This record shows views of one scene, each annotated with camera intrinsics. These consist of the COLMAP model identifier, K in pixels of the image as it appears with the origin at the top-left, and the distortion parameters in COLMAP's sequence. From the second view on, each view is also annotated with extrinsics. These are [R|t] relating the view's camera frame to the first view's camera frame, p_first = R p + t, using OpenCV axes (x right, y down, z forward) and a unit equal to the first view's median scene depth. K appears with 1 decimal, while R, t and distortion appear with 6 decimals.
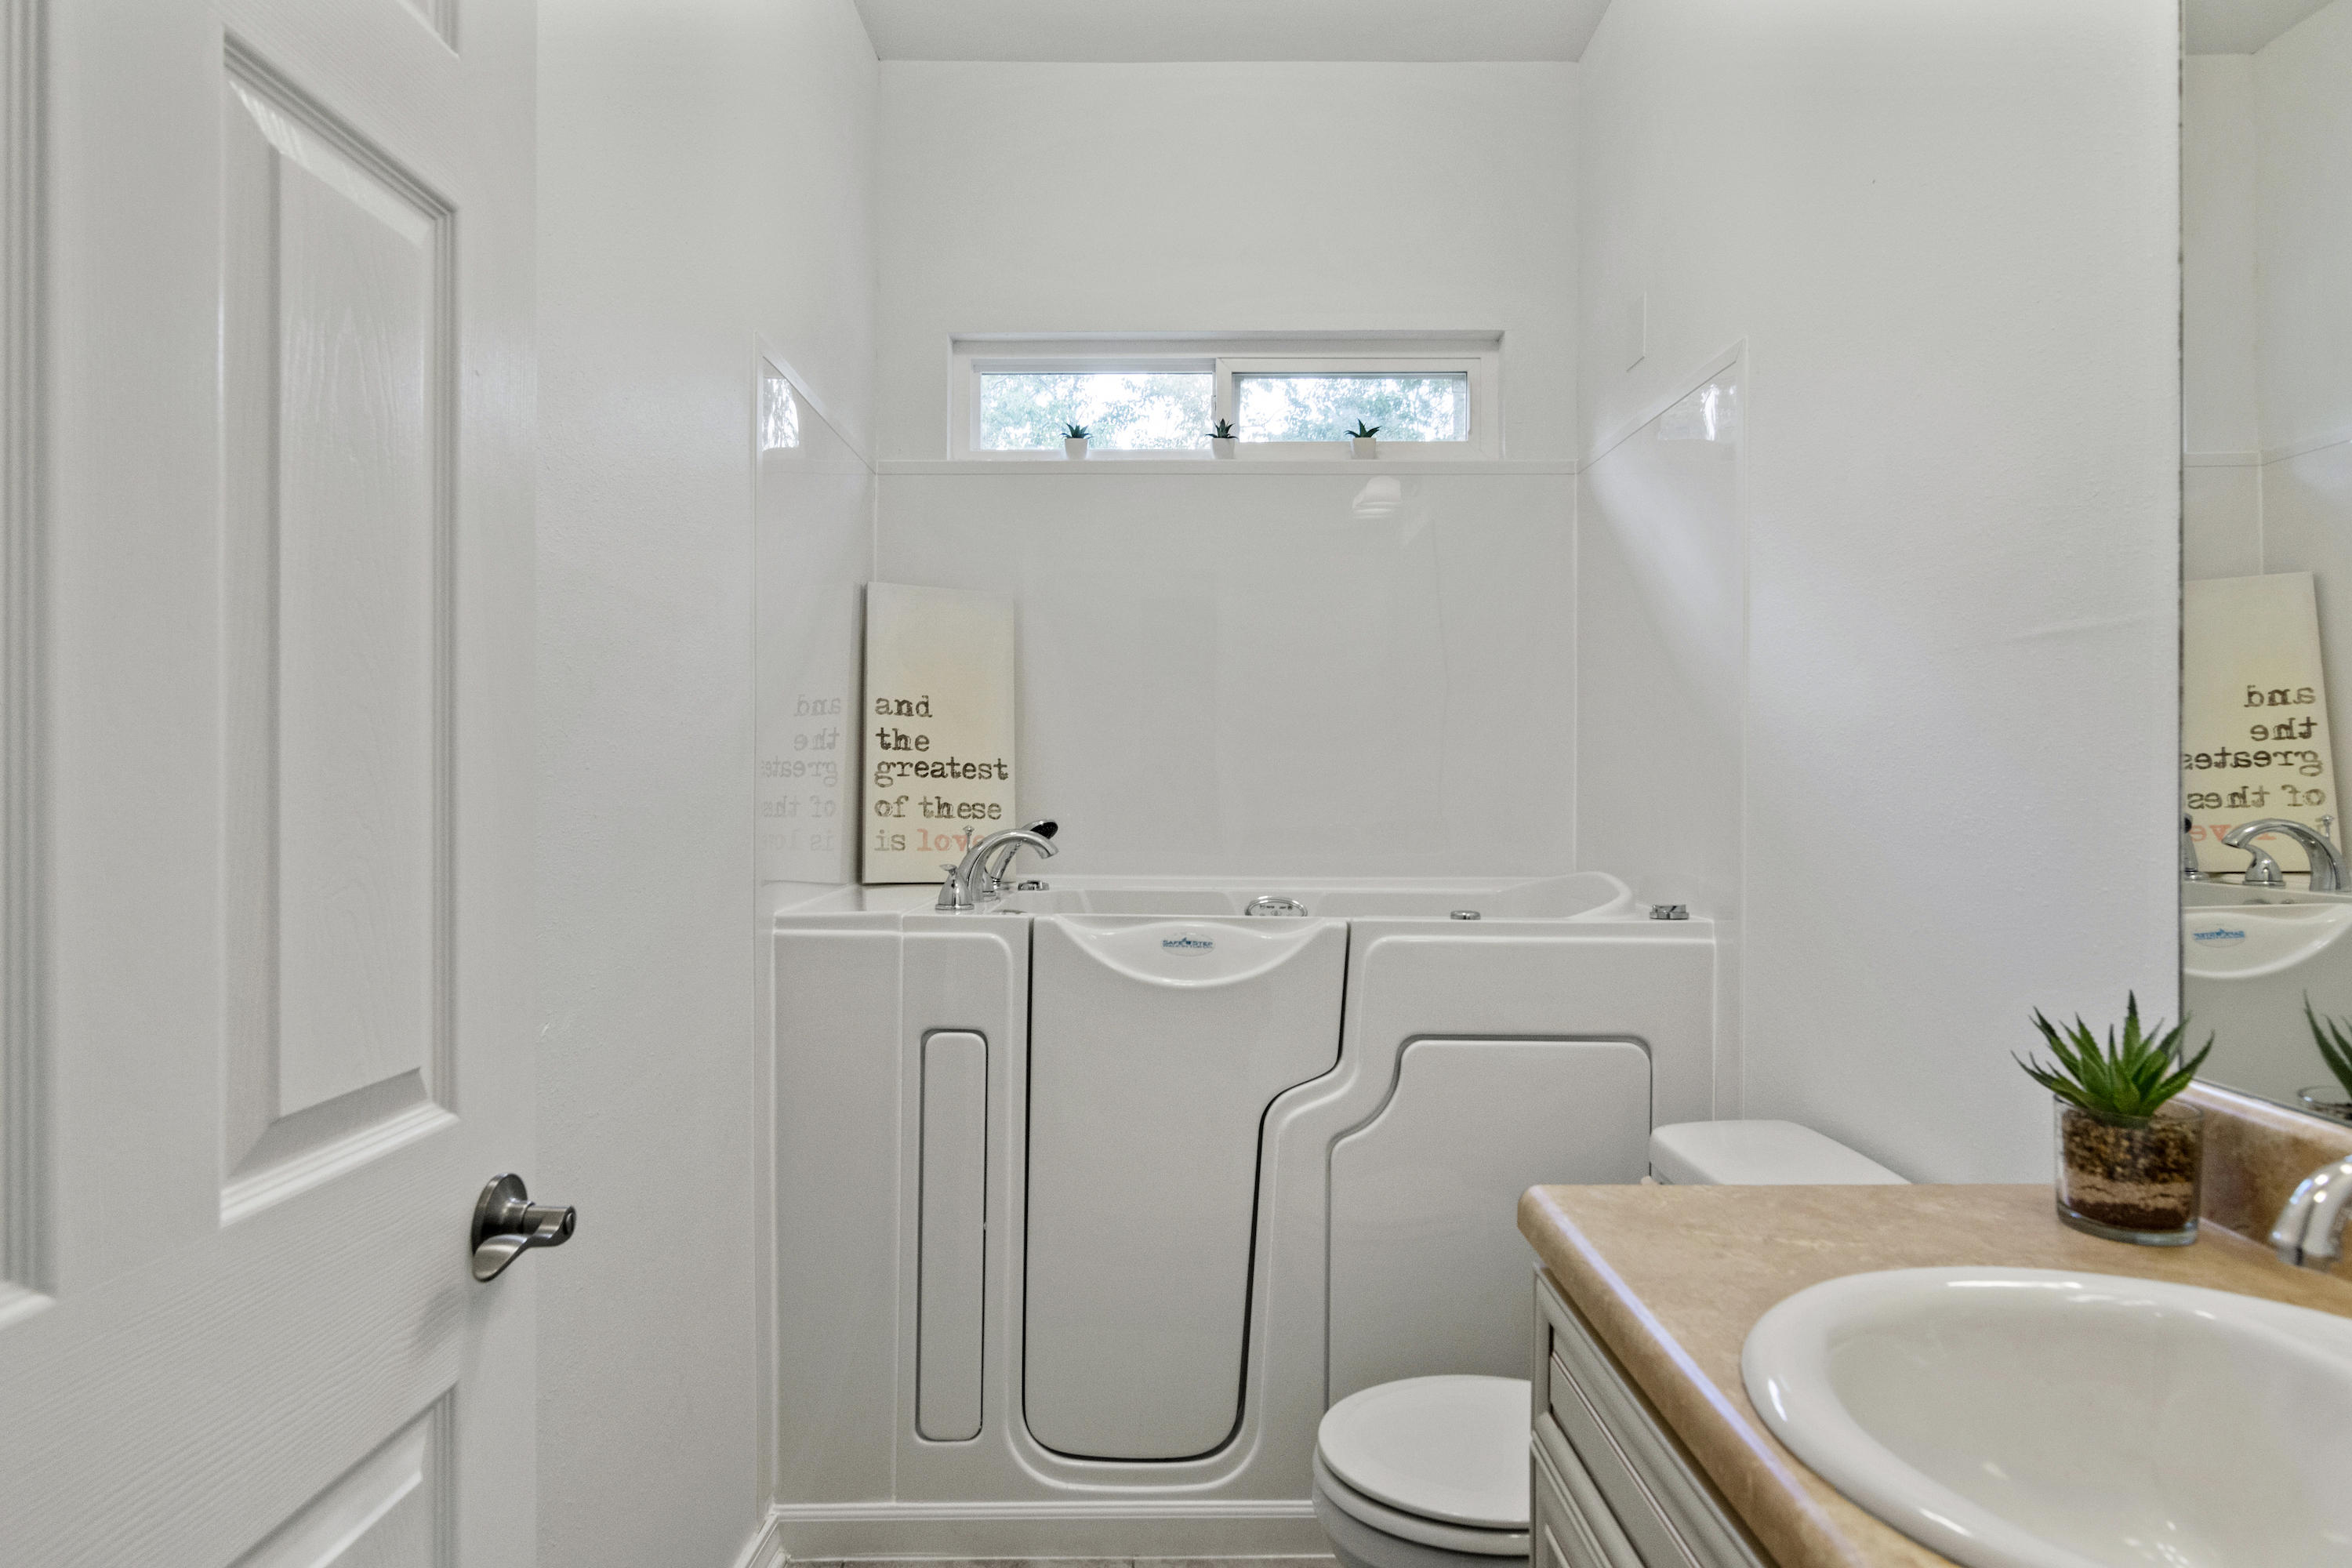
lens RADIAL K [[1366.7, 0, 1188.8], [0, 1366.7, 790.8], [0, 0, 1]] dist [-0.000786, -0.004167]
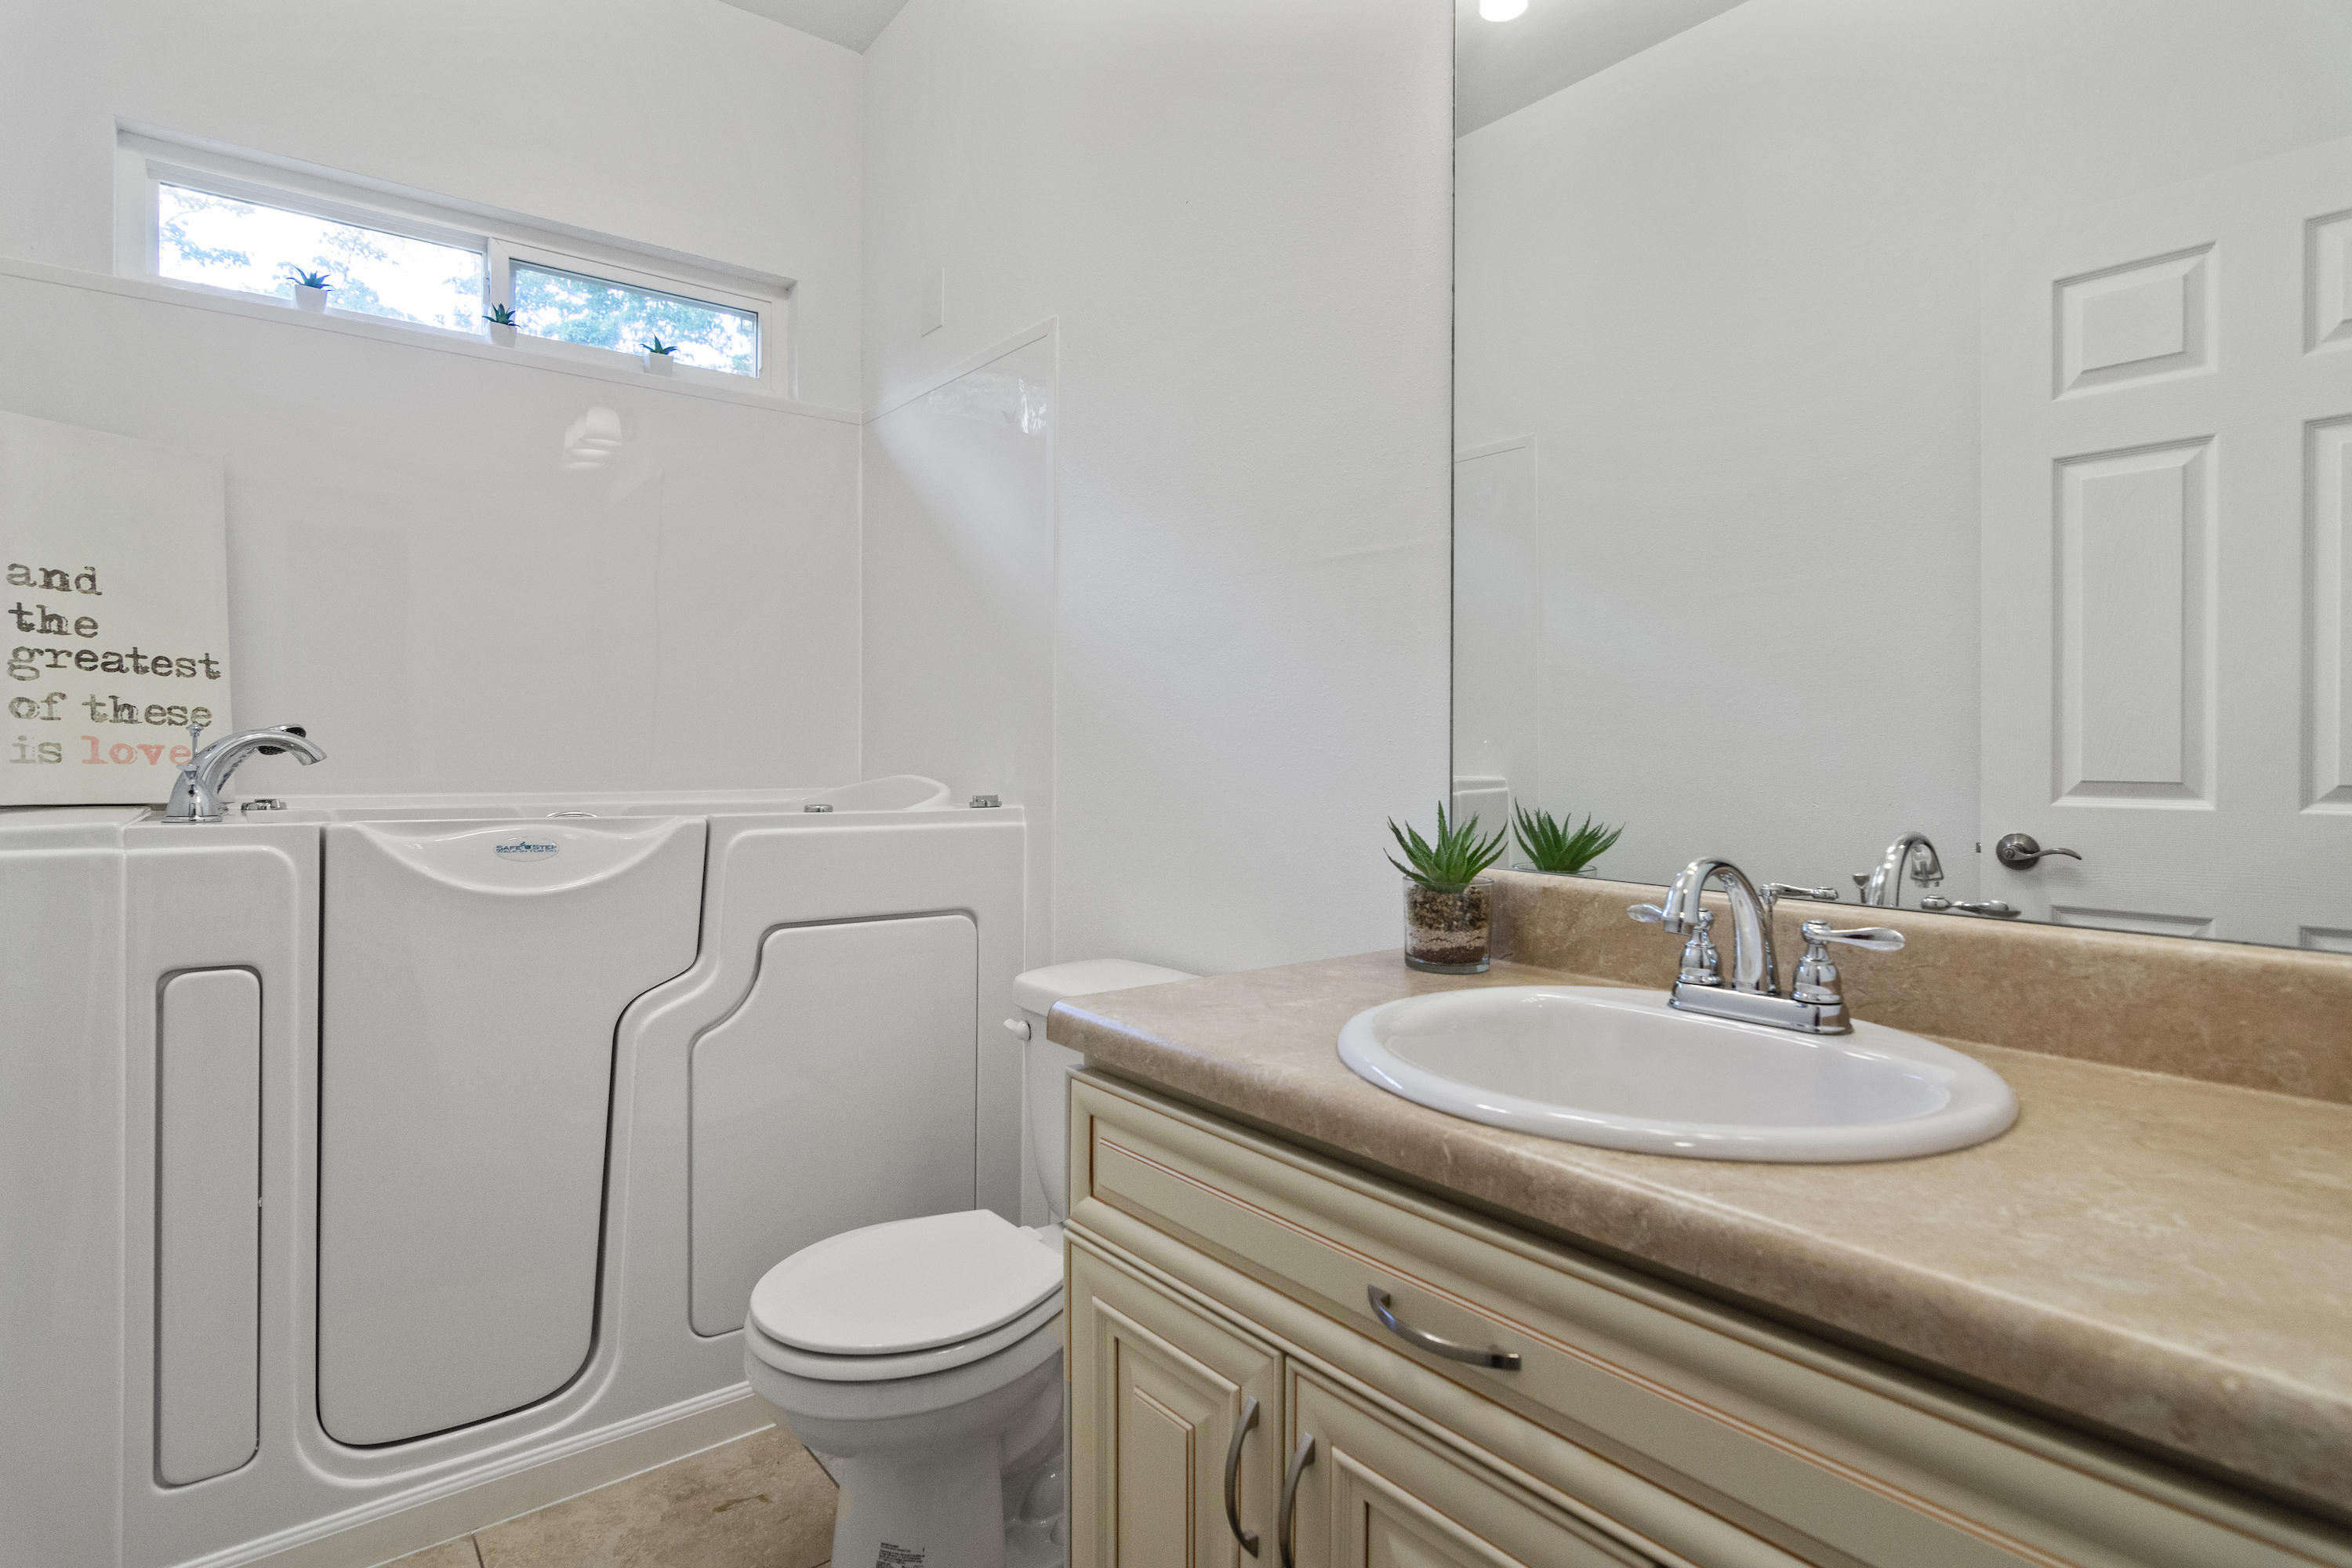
lens RADIAL K [[1181.6, 0, 1161.8], [0, 1181.6, 769.5], [0, 0, 1]] dist [-0.002459, -0.001893]
pose [[0.793516, -0.009374, 0.608477, -0.142924], [0.004064, 0.999941, 0.010106, 0.051757], [-0.608535, -0.005546, 0.793507, 0.107512]]
